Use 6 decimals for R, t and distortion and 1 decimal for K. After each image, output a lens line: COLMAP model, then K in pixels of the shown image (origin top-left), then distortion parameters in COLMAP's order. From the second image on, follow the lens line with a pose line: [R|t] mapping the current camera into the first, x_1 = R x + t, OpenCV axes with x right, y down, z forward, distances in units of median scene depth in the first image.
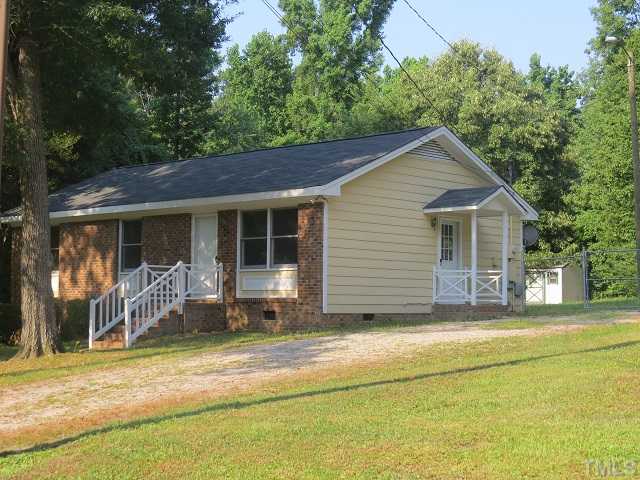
lens RADIAL K [[1102.0, 0, 320.0], [0, 1102.0, 240.0], [0, 0, 1]] dist [-0.139515, -0.055754]
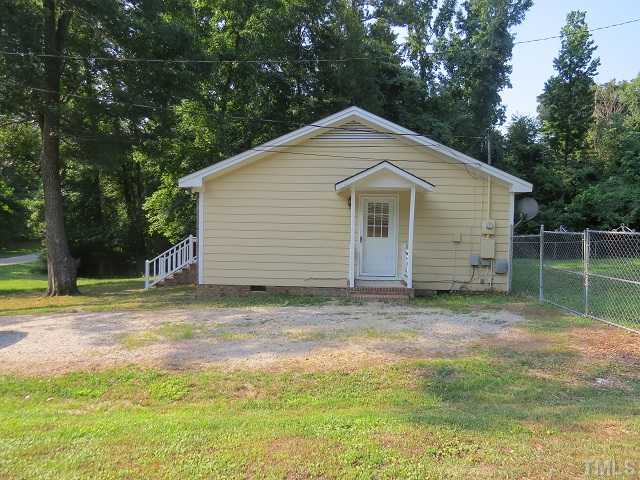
lens RADIAL K [[447.0, 0, 320.0], [0, 447.0, 240.0], [0, 0, 1]] dist [-0.030129, 0.000565]
pose [[0.618291, 0.038013, -0.785030, 0.442511], [0.036338, 0.996379, 0.076867, -0.014128], [0.785109, -0.076053, 0.614670, 0.753103]]
